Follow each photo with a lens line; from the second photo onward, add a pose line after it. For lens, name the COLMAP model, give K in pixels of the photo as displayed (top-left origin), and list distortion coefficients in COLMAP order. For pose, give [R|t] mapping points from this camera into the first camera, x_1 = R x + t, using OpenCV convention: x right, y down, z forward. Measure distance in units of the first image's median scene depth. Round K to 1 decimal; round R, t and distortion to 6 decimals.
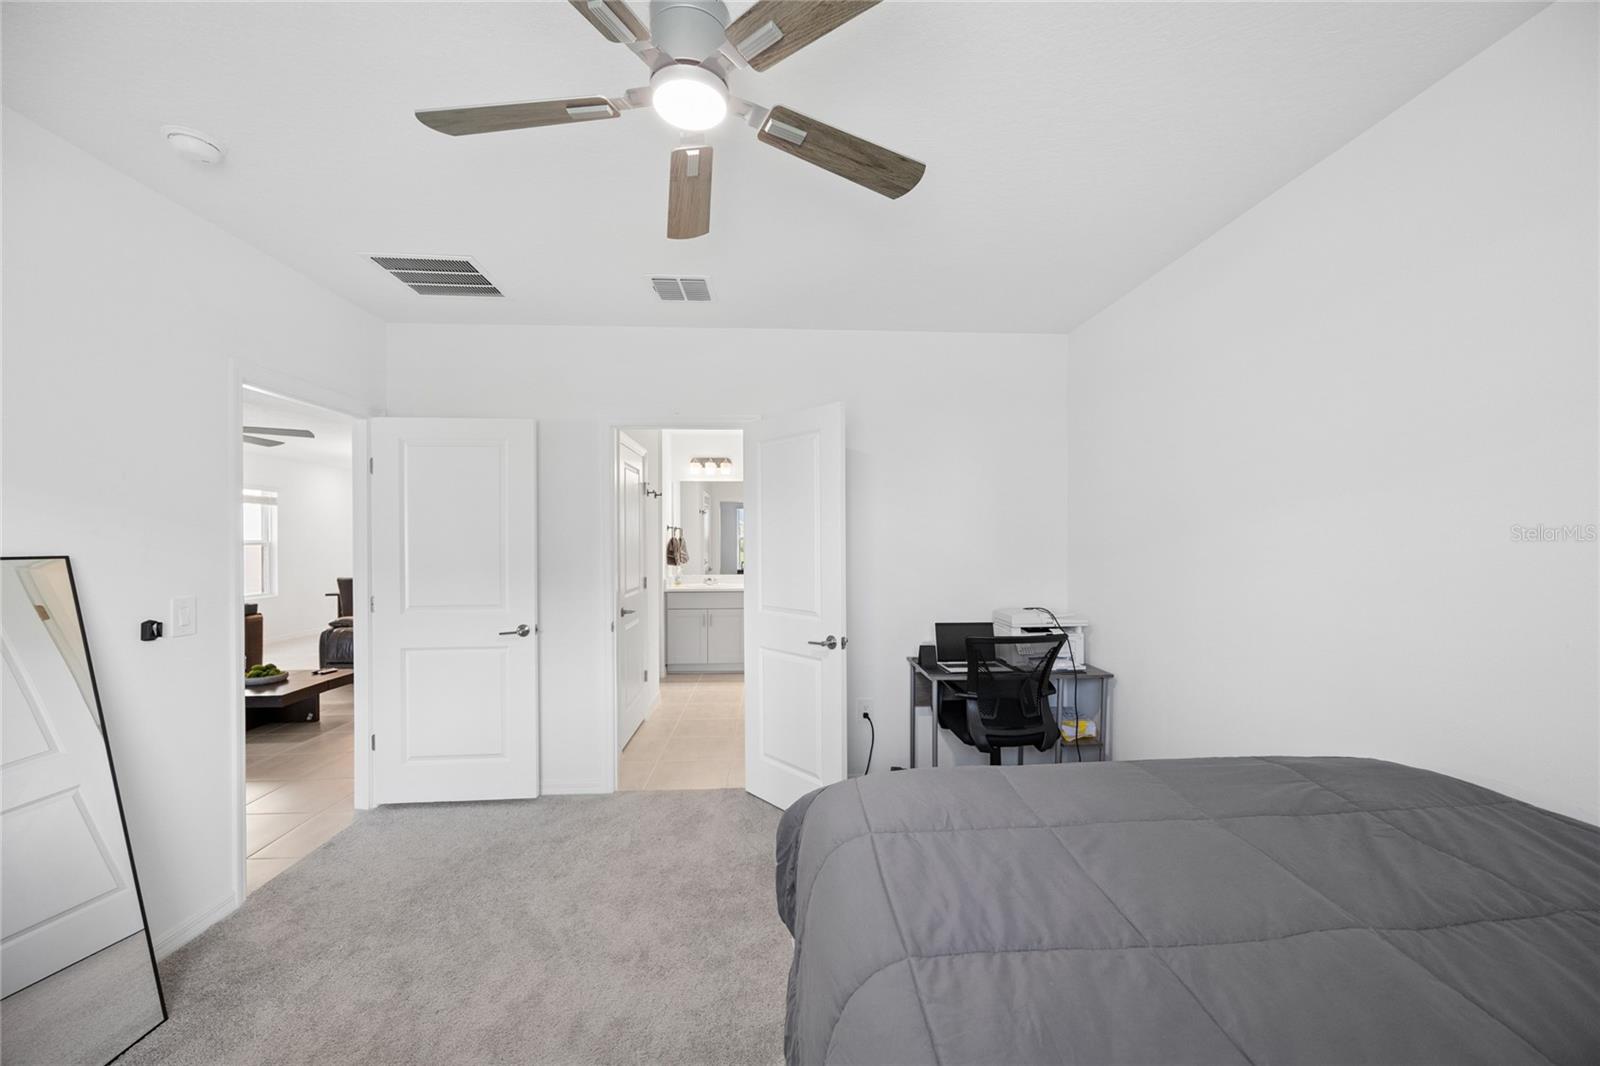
lens RADIAL K [[619.7, 0, 806.2], [0, 619.7, 531.2], [0, 0, 1]] dist [0.000669, 0.000086]
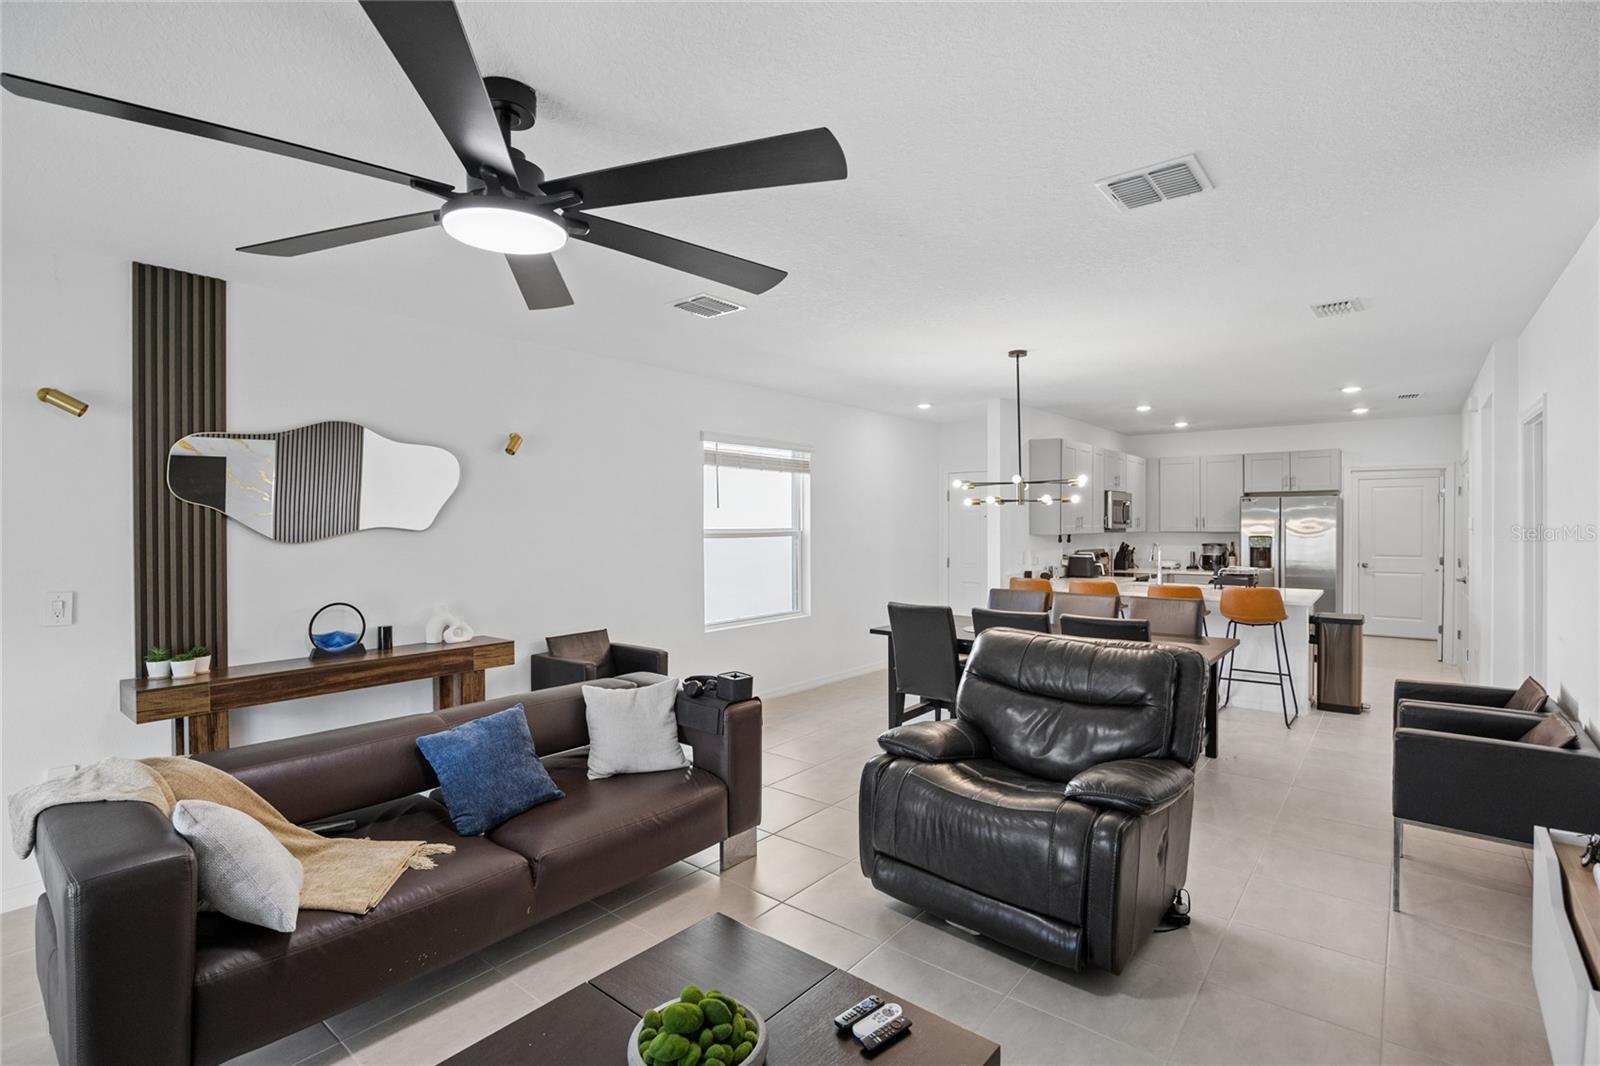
lens RADIAL K [[761.9, 0, 821.7], [0, 761.9, 530.6], [0, 0, 1]] dist [-0.002155, -0.000324]
pose [[0.752460, 0.016828, -0.658423, -0.366779], [-0.002833, 0.999747, 0.022313, -0.000653], [0.658632, -0.014924, 0.752317, 0.467588]]
